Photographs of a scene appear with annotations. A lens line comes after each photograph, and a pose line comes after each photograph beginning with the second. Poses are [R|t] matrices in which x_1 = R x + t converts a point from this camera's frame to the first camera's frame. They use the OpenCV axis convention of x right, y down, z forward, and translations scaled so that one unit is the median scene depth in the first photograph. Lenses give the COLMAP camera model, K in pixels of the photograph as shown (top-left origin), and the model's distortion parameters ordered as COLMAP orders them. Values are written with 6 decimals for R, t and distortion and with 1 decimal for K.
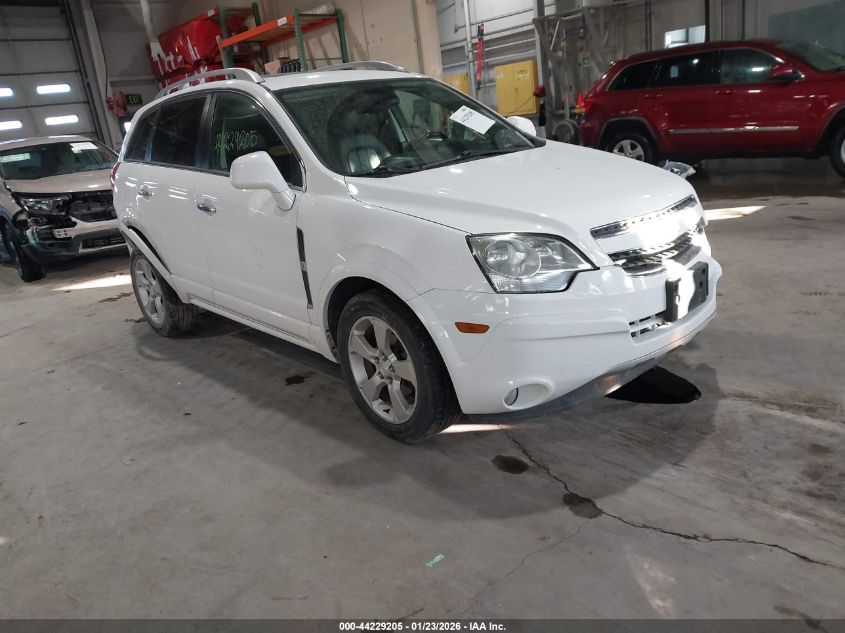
lens RADIAL K [[657.3, 0, 420.1], [0, 657.3, 314.6], [0, 0, 1]] dist [0.016452, -0.004296]
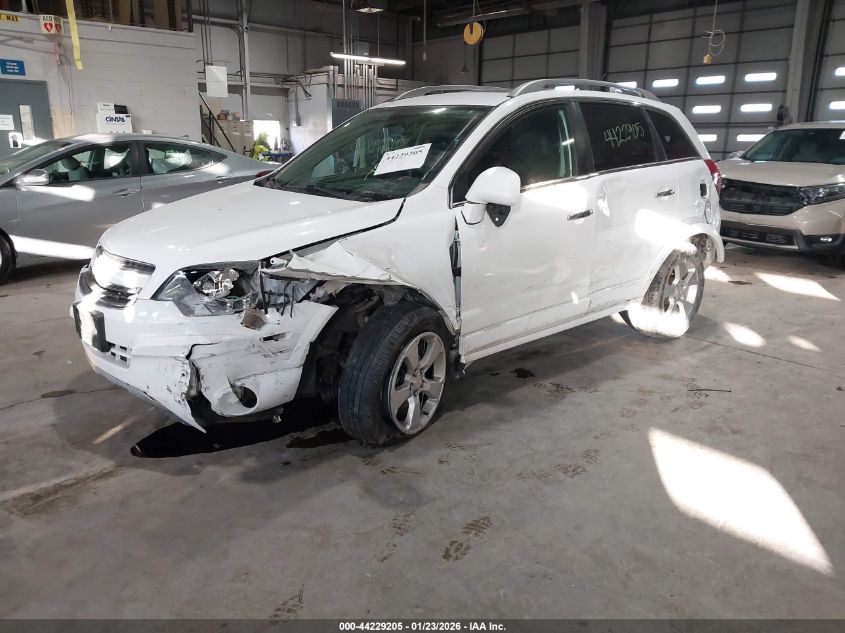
lens RADIAL K [[657.3, 0, 425.9], [0, 657.3, 311.7], [0, 0, 1]] dist [0.016452, -0.004296]
pose [[-0.013817, 0.374458, -0.927141, 1.311681], [-0.305227, 0.881393, 0.360530, -0.588550], [0.952179, 0.287970, 0.102117, 1.298413]]
